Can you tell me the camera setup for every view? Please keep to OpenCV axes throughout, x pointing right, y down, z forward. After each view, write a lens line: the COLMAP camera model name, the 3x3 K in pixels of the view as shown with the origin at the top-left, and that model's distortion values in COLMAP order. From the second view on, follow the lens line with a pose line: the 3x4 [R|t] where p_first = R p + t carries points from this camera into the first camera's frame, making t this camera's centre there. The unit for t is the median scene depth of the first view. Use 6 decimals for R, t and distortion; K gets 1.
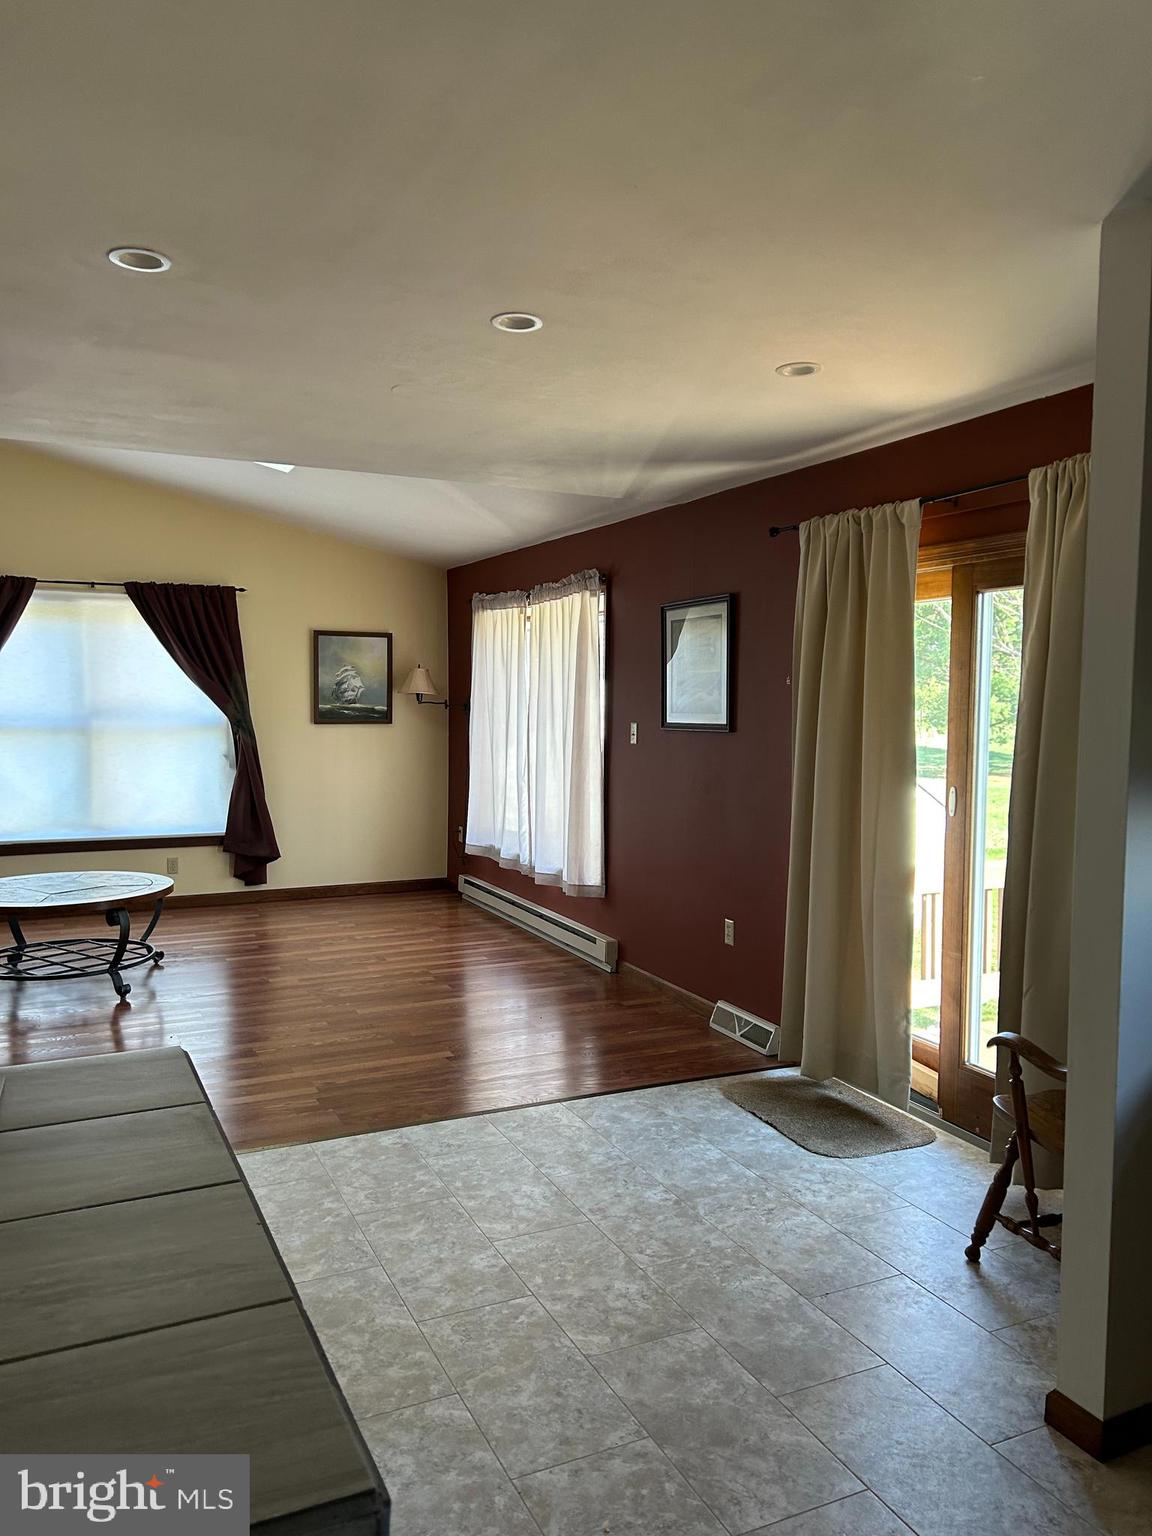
lens RADIAL K [[1158.8, 0, 576.2], [0, 1158.8, 767.3], [0, 0, 1]] dist [0.080976, -0.076411]
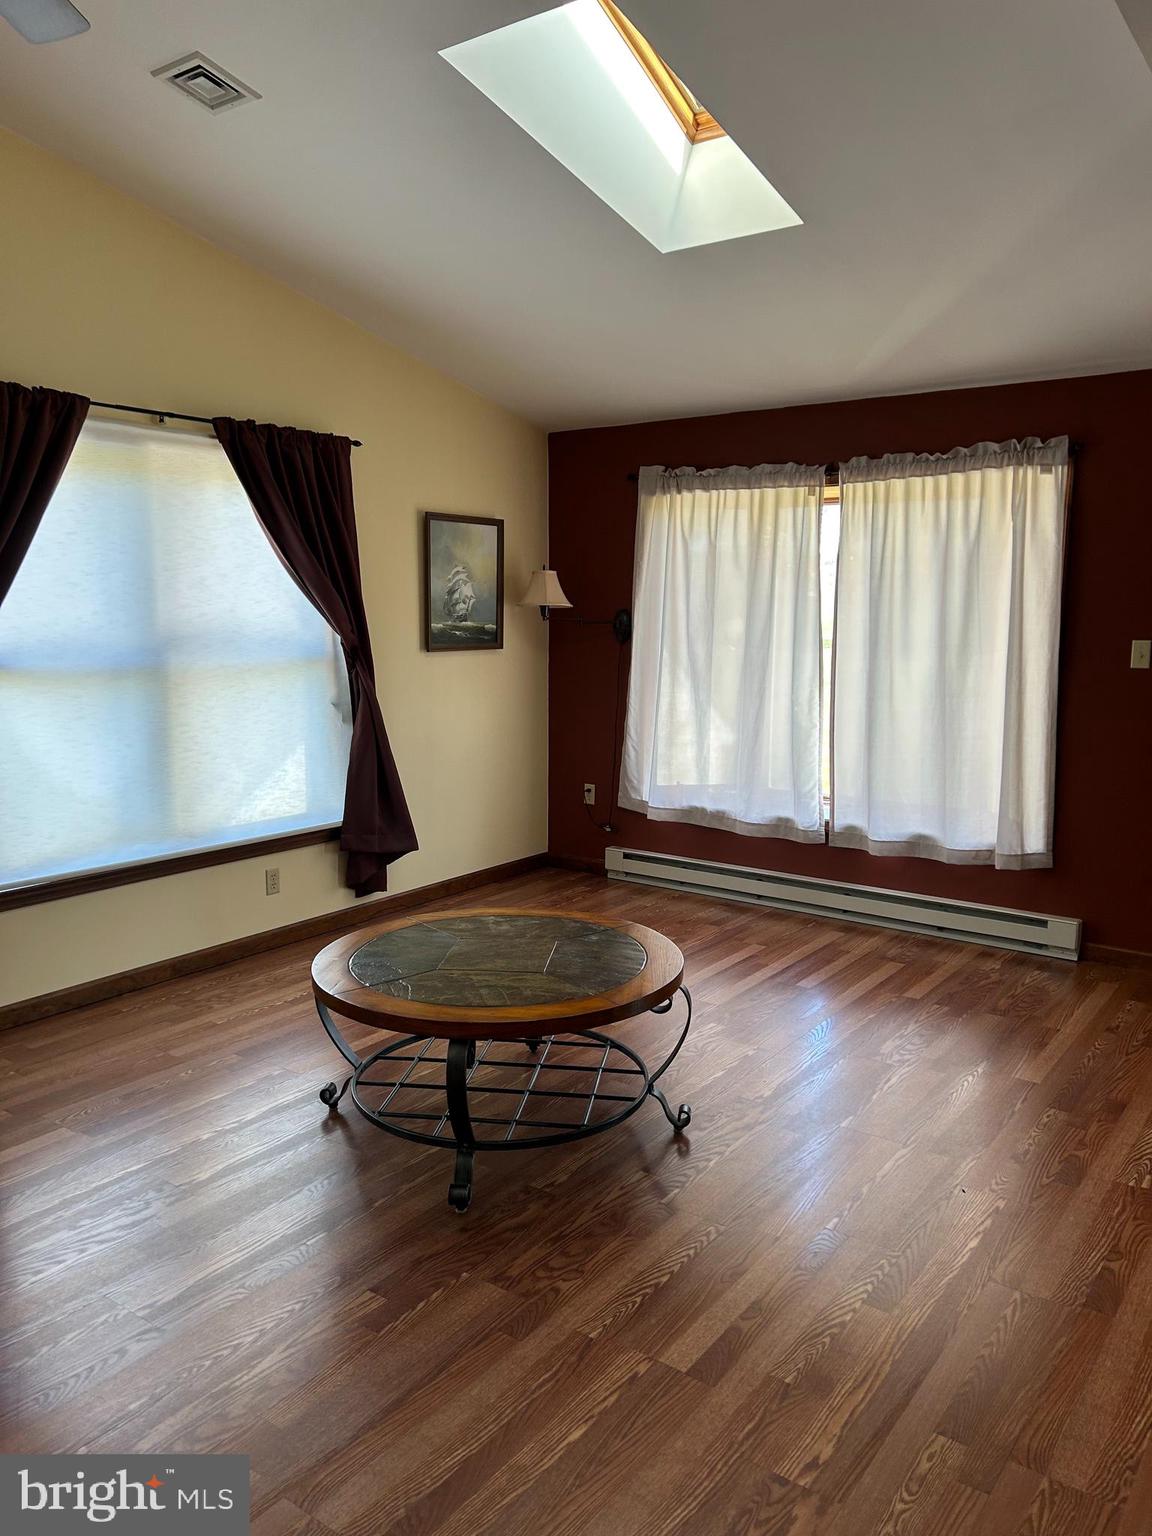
lens RADIAL K [[1158.8, 0, 581.4], [0, 1158.8, 778.5], [0, 0, 1]] dist [0.080976, -0.076411]
pose [[0.876107, -0.076502, 0.476008, -0.491808], [0.034541, 0.994753, 0.096298, -0.026620], [-0.480878, -0.067926, 0.874153, 0.365858]]
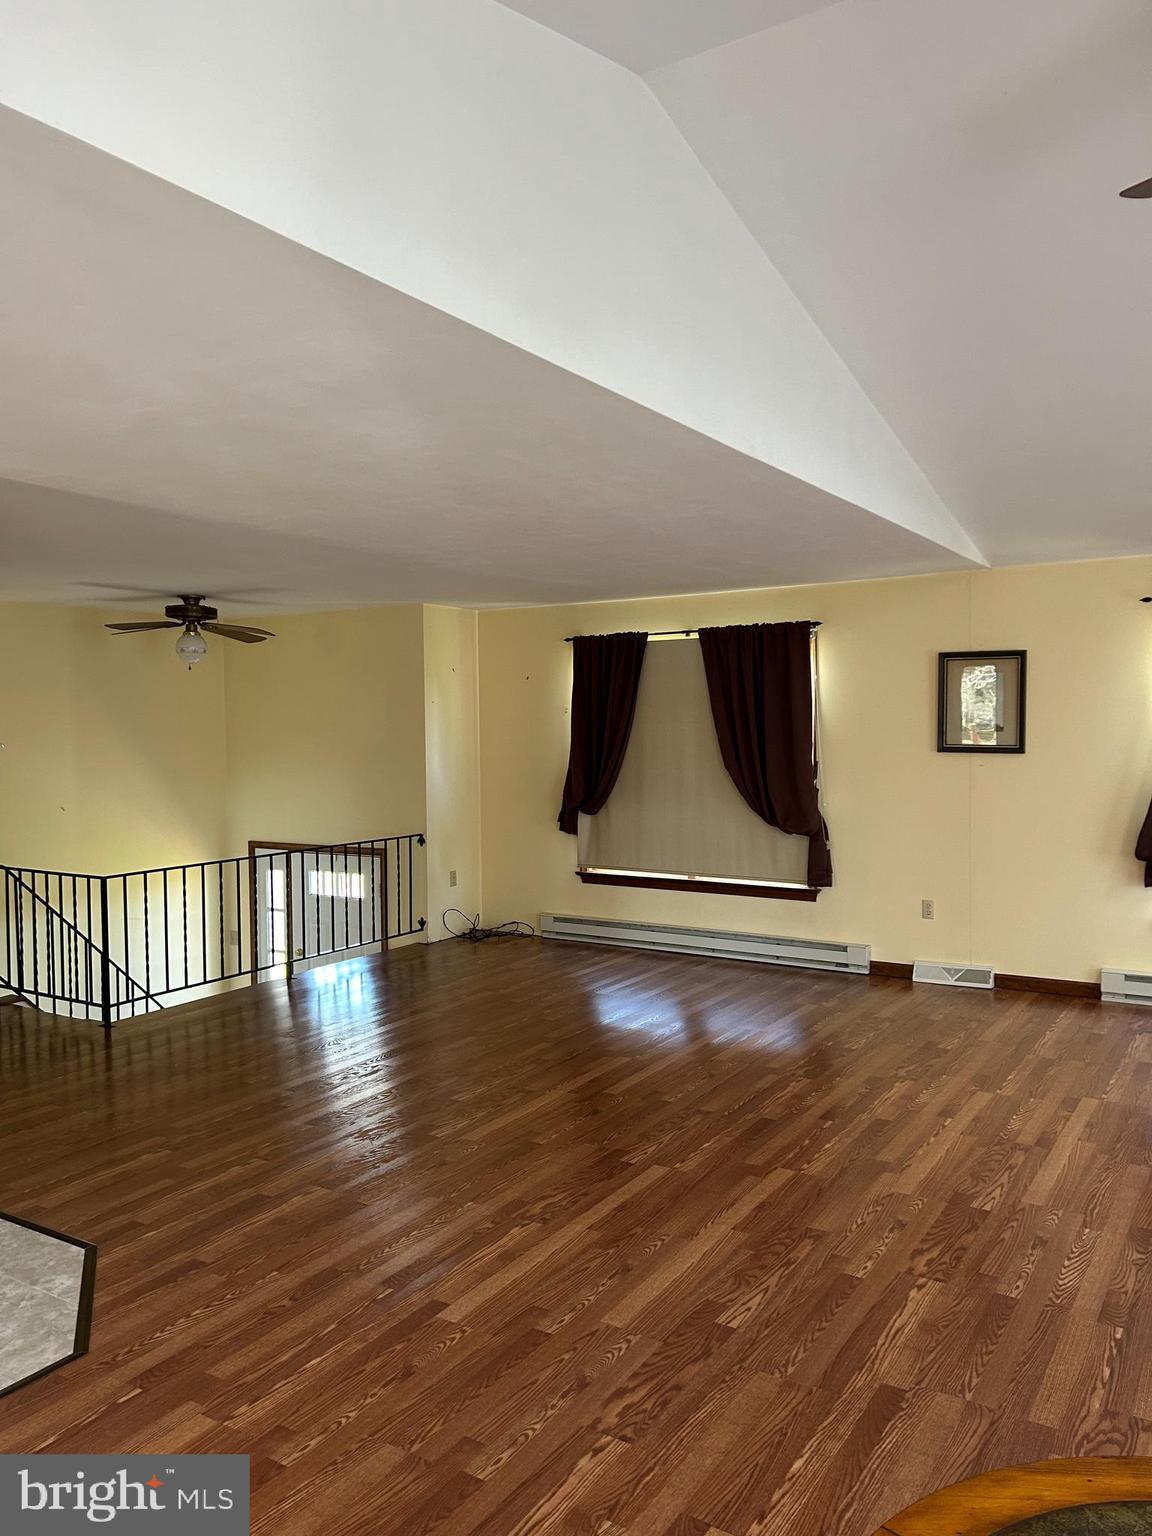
lens RADIAL K [[1158.8, 0, 571.7], [0, 1158.8, 773.3], [0, 0, 1]] dist [0.080976, -0.076411]
pose [[-0.850253, 0.027335, -0.525663, 0.288897], [-0.035543, 0.993390, 0.109148, -0.117332], [0.525172, 0.111487, -0.843662, 1.415024]]
